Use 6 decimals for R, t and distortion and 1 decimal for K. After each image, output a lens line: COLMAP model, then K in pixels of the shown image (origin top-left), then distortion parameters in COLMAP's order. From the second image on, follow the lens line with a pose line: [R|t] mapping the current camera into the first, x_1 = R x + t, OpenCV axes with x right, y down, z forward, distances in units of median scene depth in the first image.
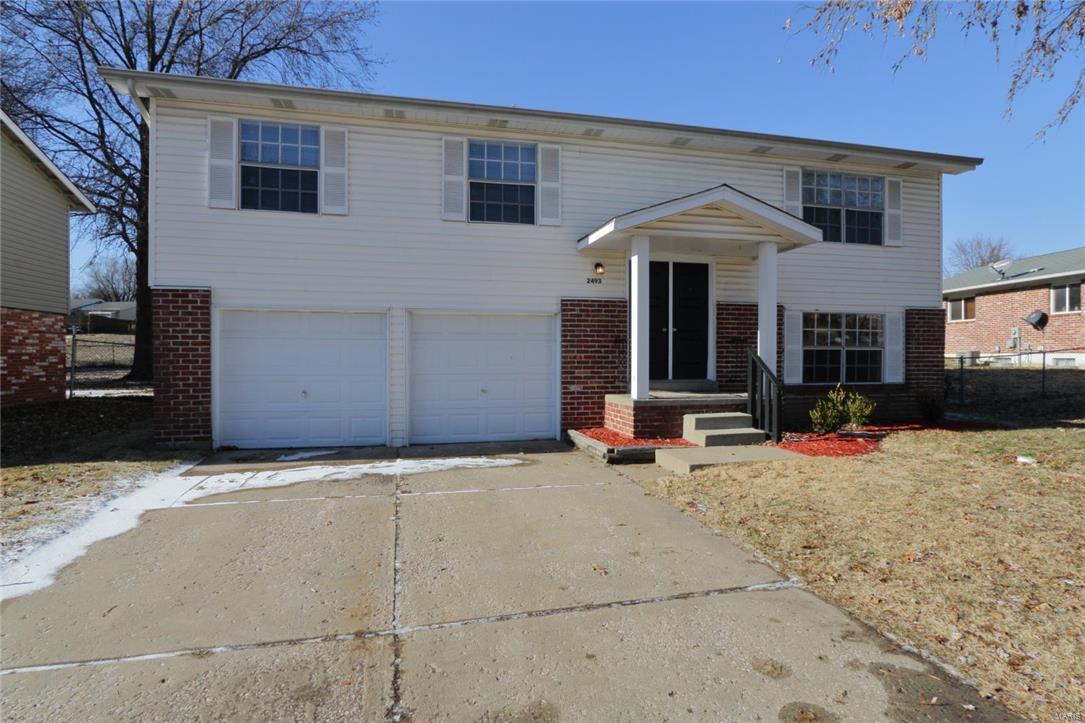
lens RADIAL K [[540.7, 0, 542.5], [0, 540.7, 361.5], [0, 0, 1]] dist [-0.022308, 0.006775]
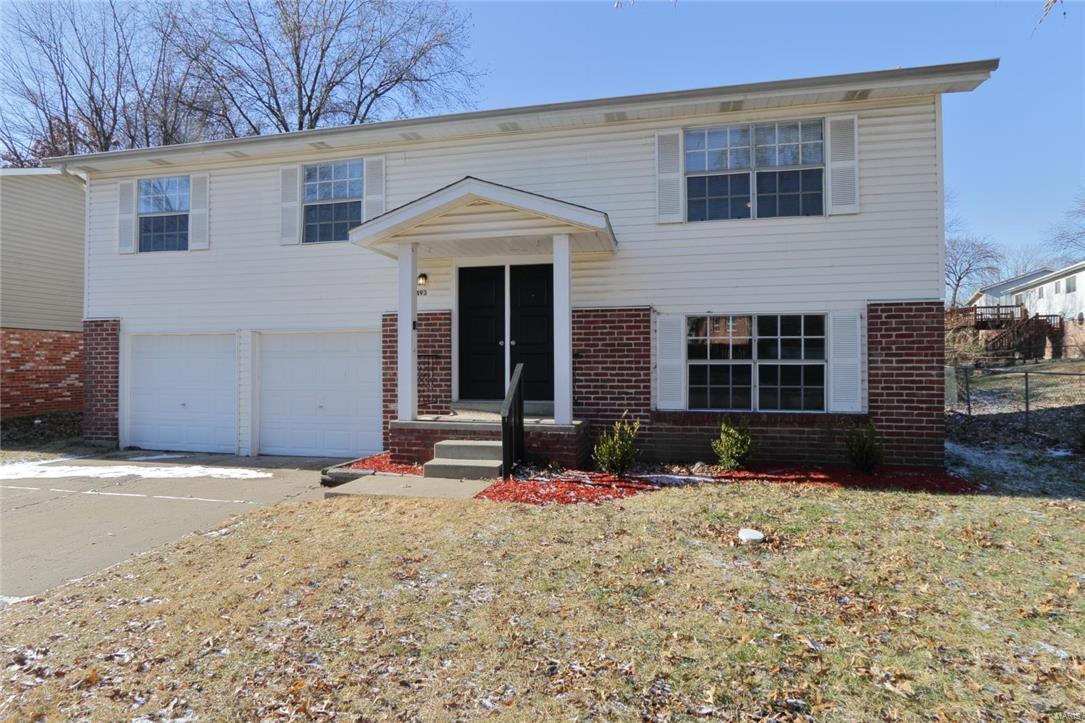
lens RADIAL K [[588.6, 0, 542.5], [0, 588.6, 361.5], [0, 0, 1]] dist [-0.008358, -0.001031]
pose [[0.899224, -0.006791, -0.437436, 0.736077], [-0.003966, 0.999712, -0.023674, -0.006874], [0.437471, 0.023024, 0.898938, 0.178959]]
